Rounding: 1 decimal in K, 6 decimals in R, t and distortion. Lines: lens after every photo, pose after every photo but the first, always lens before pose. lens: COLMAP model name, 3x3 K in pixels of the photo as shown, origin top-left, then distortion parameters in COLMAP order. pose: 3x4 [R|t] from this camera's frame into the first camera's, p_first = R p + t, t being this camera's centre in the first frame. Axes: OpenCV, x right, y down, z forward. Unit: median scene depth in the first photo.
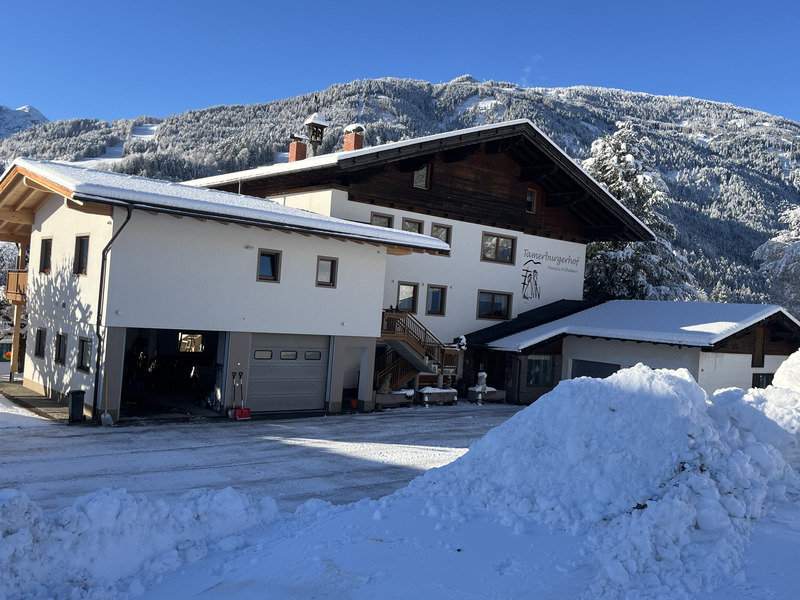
lens RADIAL K [[752.9, 0, 403.9], [0, 752.9, 301.6], [0, 0, 1]] dist [0.040740, -0.032738]
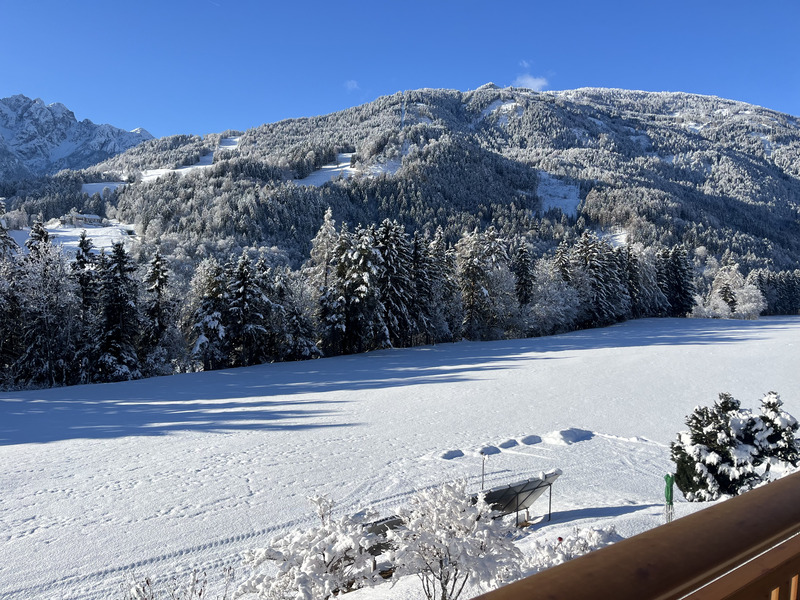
lens RADIAL K [[603.0, 0, 401.2], [0, 603.0, 303.4], [0, 0, 1]] dist [0.054877, -0.073336]
pose [[0.997410, -0.028981, -0.065835, -0.413639], [0.032167, 0.998336, 0.047861, -0.111387], [0.064338, -0.049855, 0.996682, 1.371775]]
